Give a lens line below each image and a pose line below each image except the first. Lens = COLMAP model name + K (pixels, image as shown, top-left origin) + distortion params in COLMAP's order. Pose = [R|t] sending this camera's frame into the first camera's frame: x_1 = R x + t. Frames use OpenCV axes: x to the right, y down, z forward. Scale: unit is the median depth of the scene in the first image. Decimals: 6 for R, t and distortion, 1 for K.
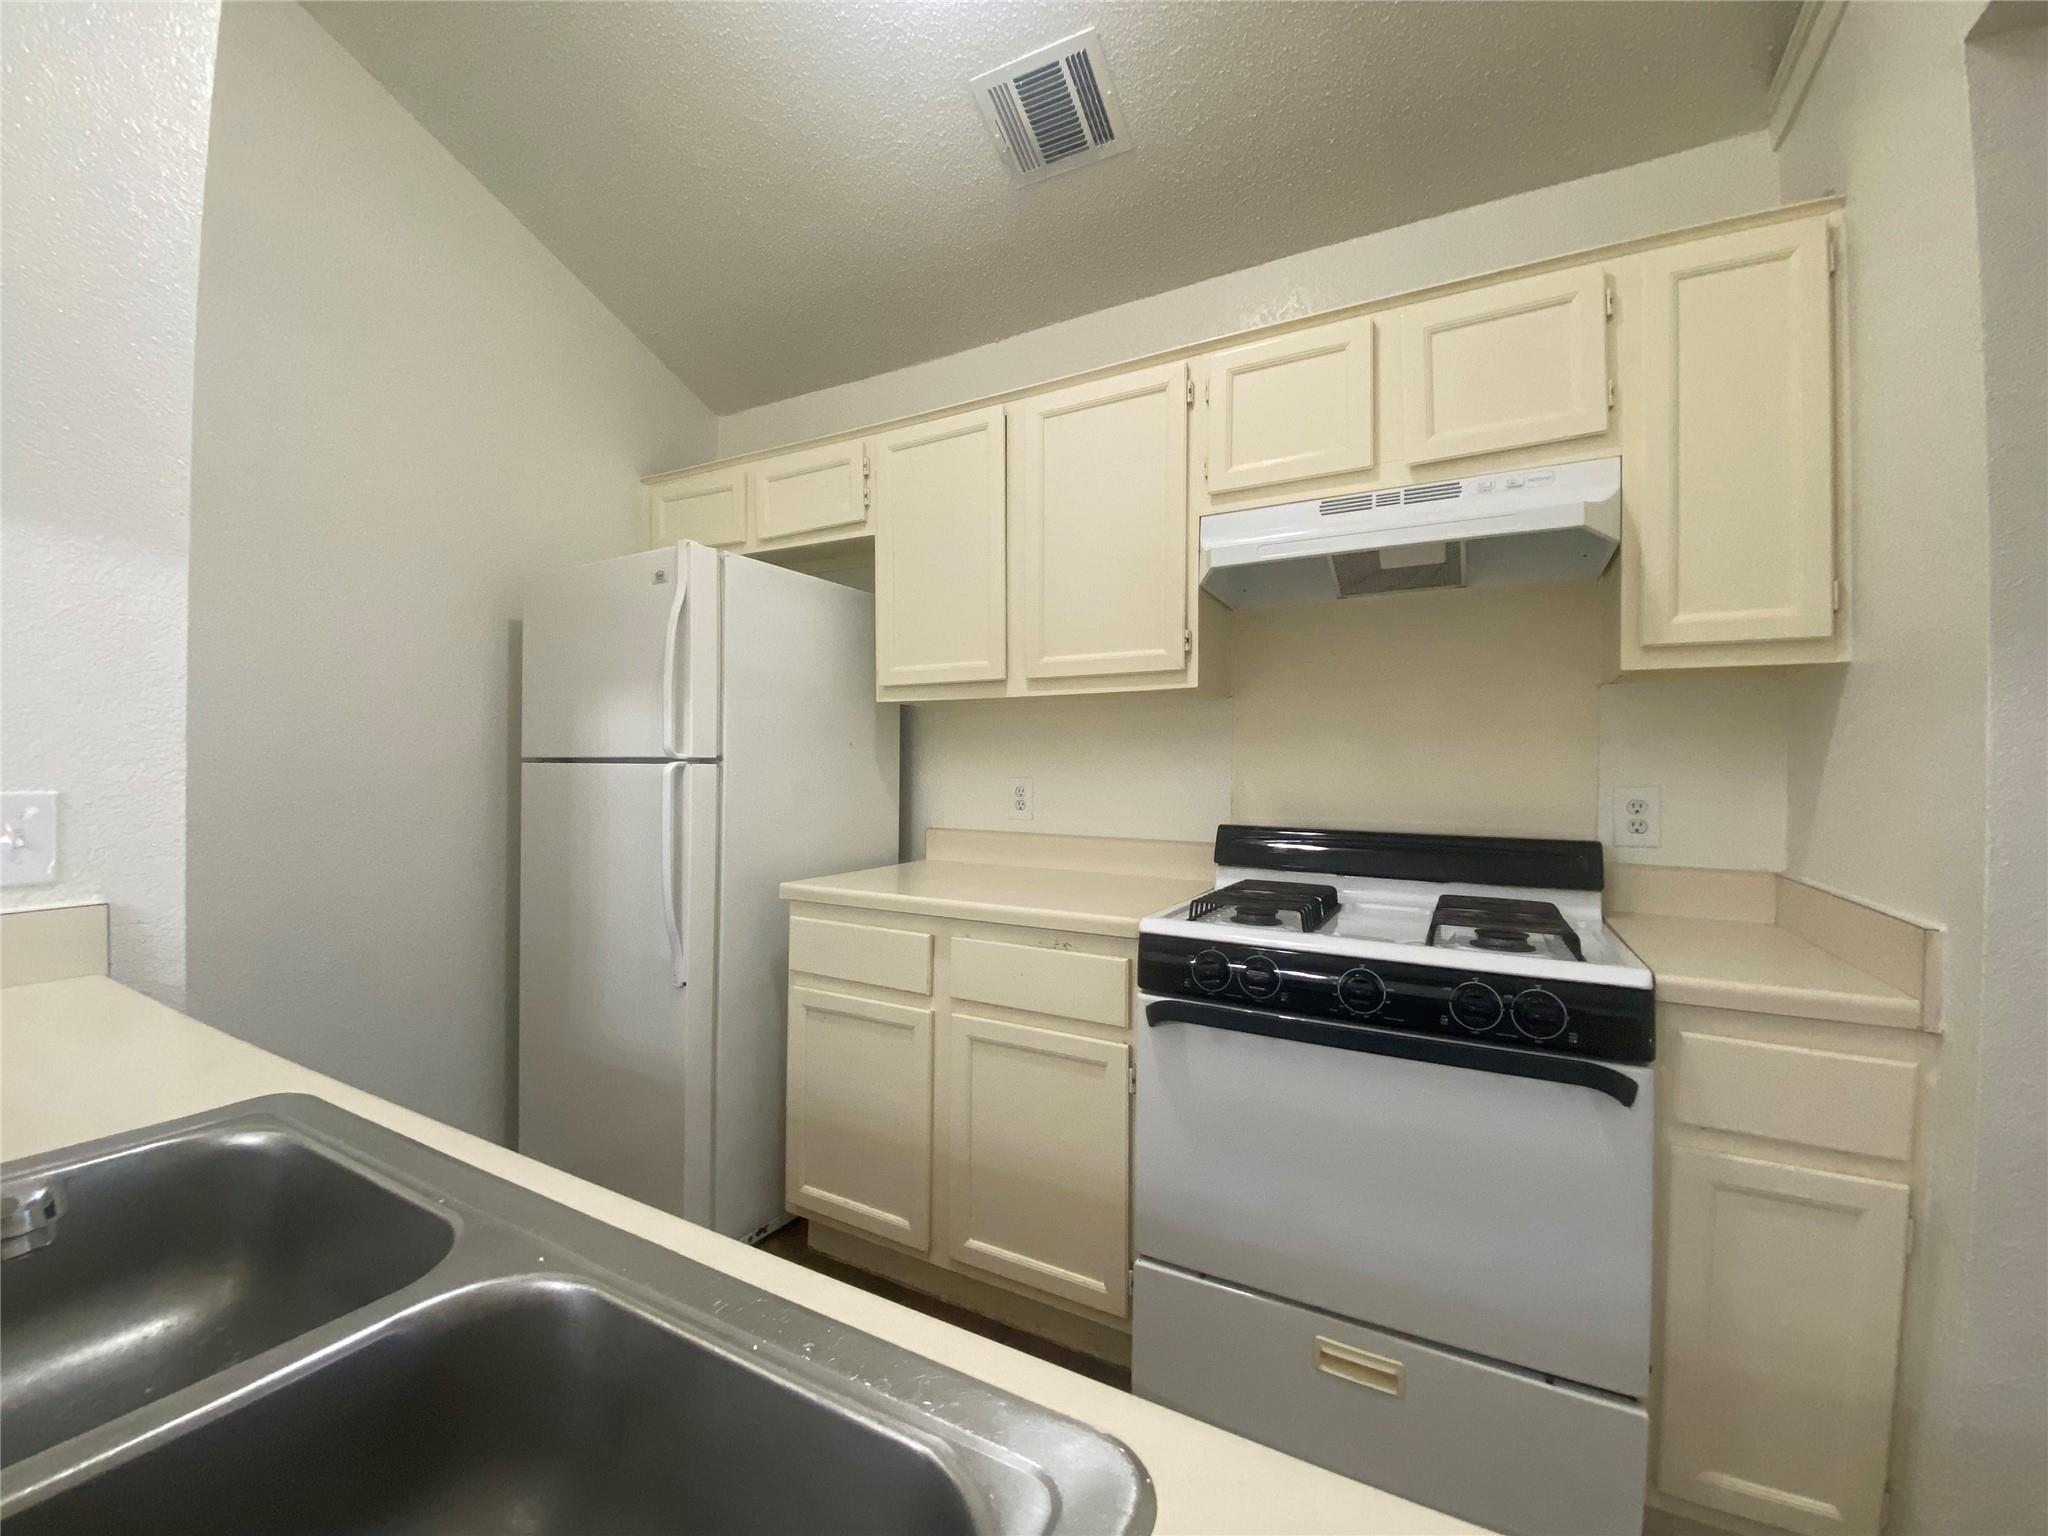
lens RADIAL K [[835.9, 0, 1020.9], [0, 835.9, 749.0], [0, 0, 1]] dist [-0.024783, -0.000164]
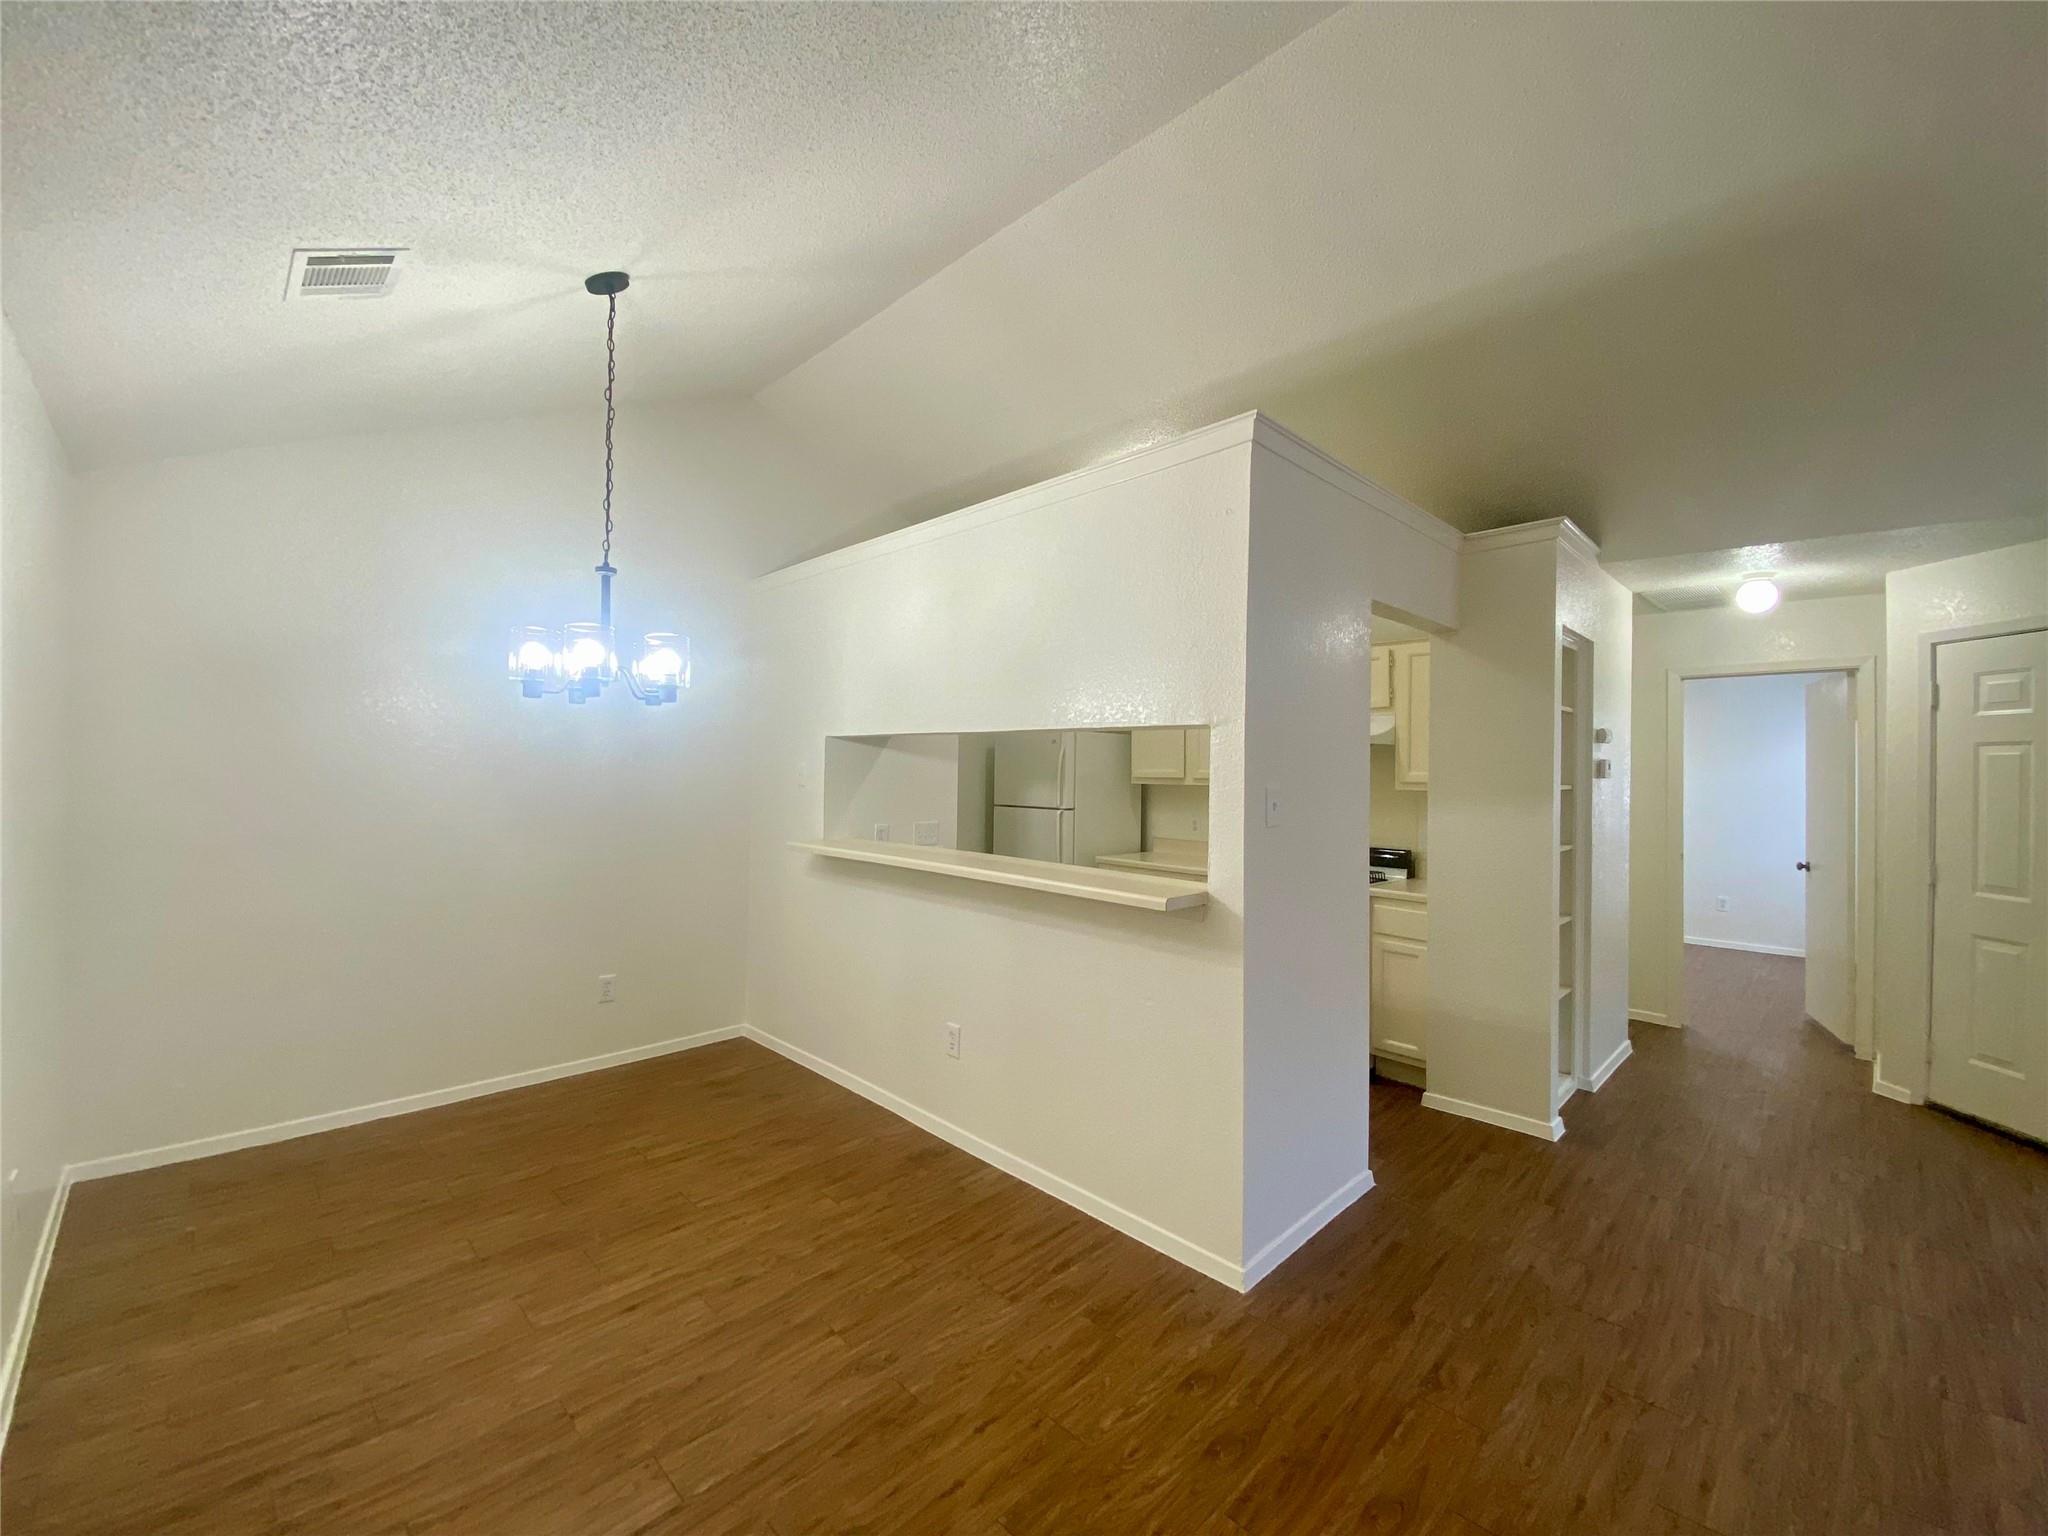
lens RADIAL K [[835.9, 0, 1003.2], [0, 835.9, 761.7], [0, 0, 1]] dist [-0.024783, -0.000164]
pose [[0.954450, 0.008629, -0.298247, 0.204935], [-0.008916, 0.999960, 0.000396, -0.127429], [0.298239, 0.002281, 0.954489, -1.514869]]
